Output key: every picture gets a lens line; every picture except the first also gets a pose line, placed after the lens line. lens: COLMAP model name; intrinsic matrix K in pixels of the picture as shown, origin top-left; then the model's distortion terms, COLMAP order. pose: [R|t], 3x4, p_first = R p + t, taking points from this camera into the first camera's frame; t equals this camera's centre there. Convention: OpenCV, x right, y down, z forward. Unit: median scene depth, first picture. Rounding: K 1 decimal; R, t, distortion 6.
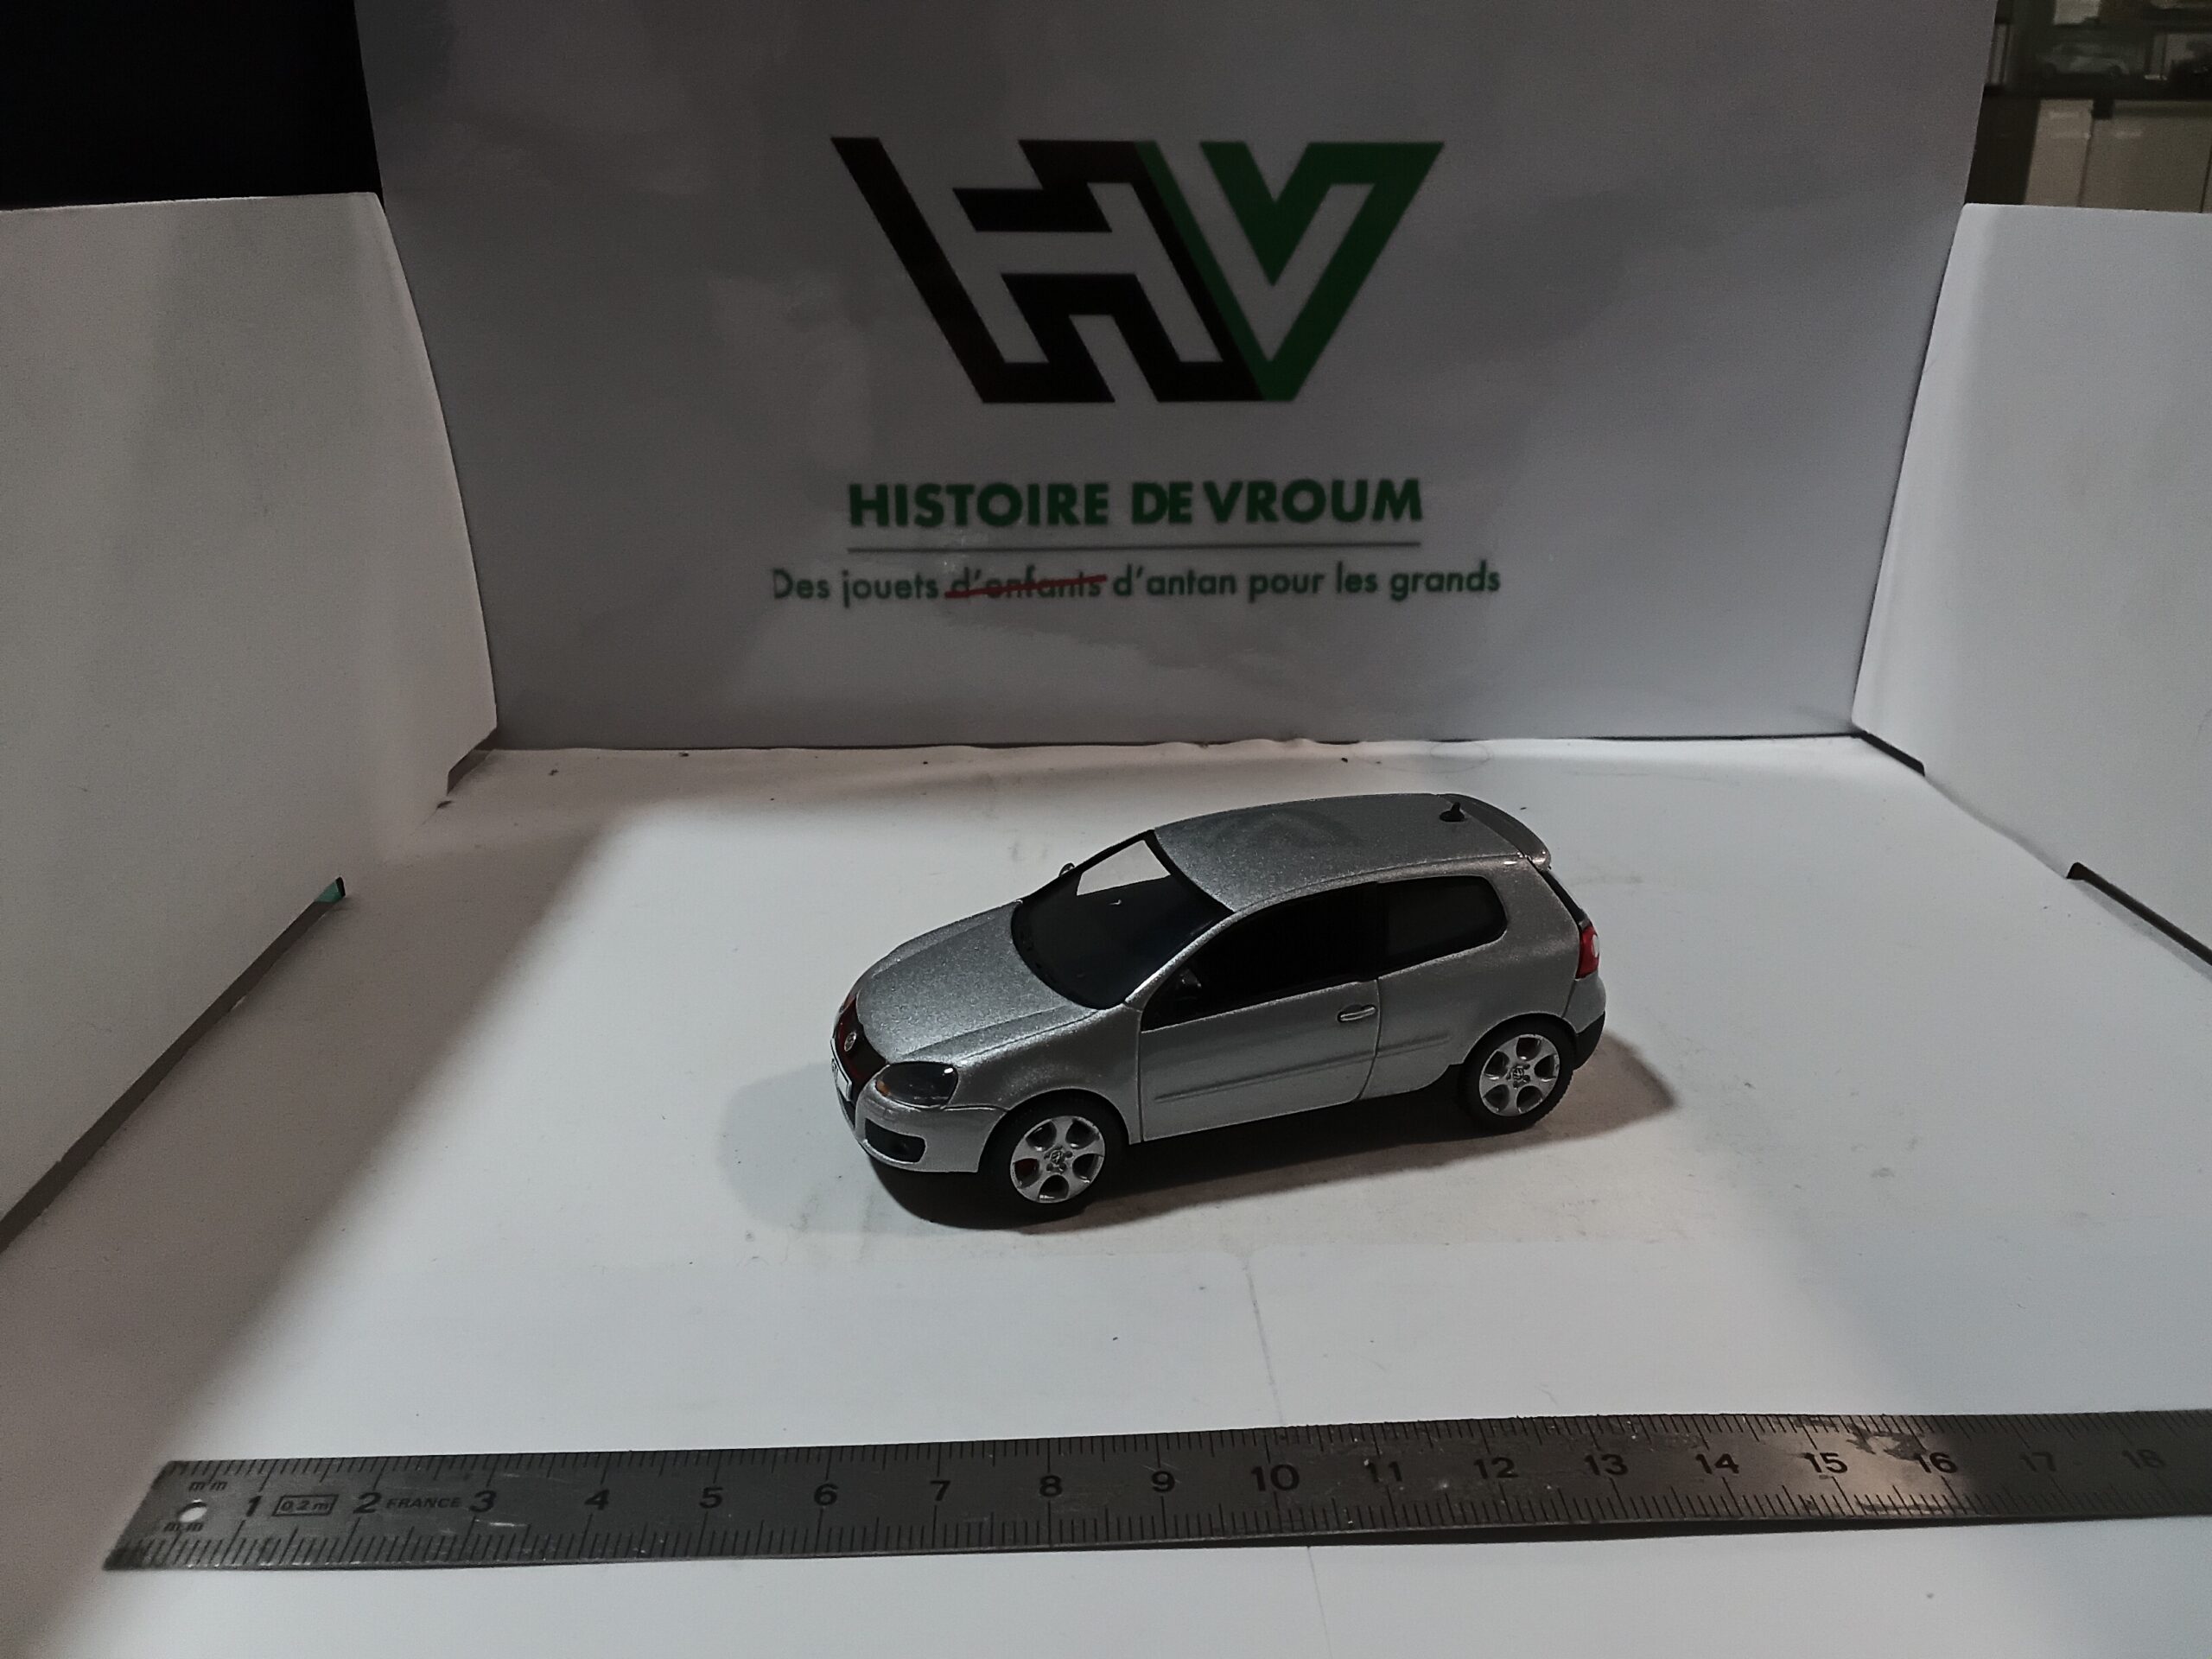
lens RADIAL K [[1755.6, 0, 1108.6], [0, 1755.6, 801.3], [0, 0, 1]] dist [0.097328, -0.167951]
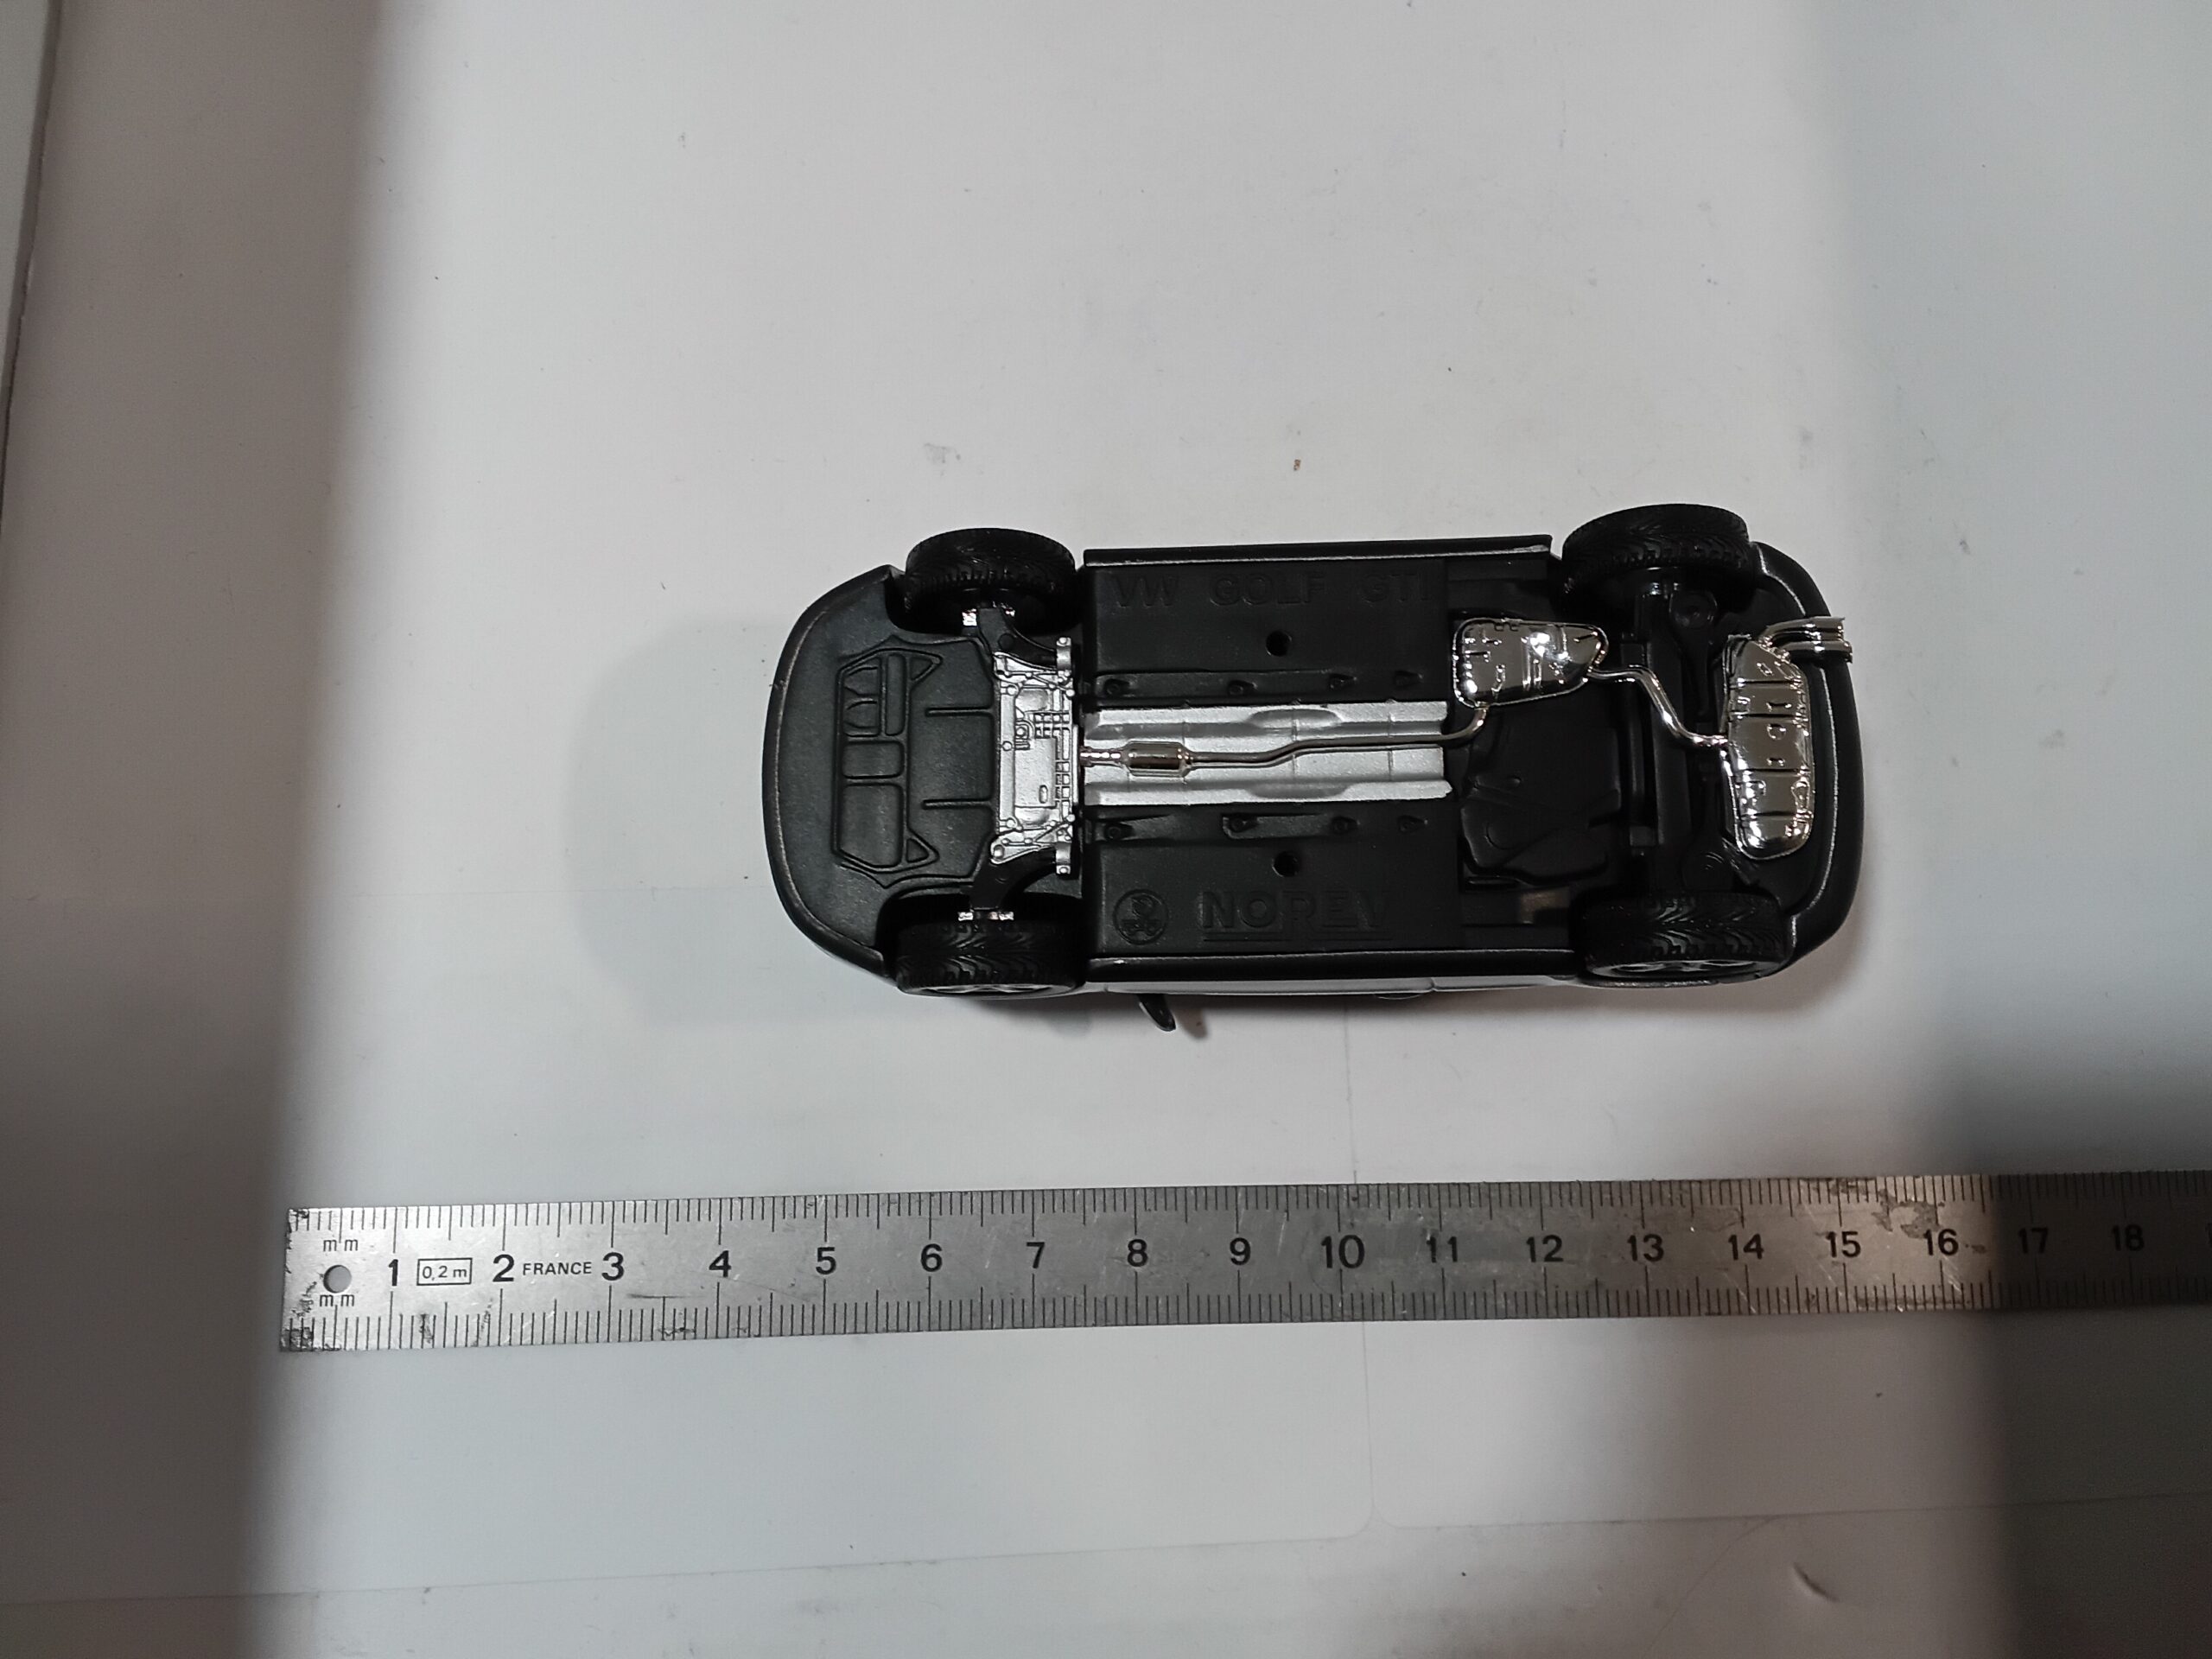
lens RADIAL K [[1755.6, 0, 1108.6], [0, 1755.6, 801.3], [0, 0, 1]] dist [0.097328, -0.167951]
pose [[0.997356, 0.037028, 0.062525, -0.064483], [-0.072666, 0.504618, 0.860279, -0.343992], [0.000303, -0.862549, 0.505974, 0.347343]]
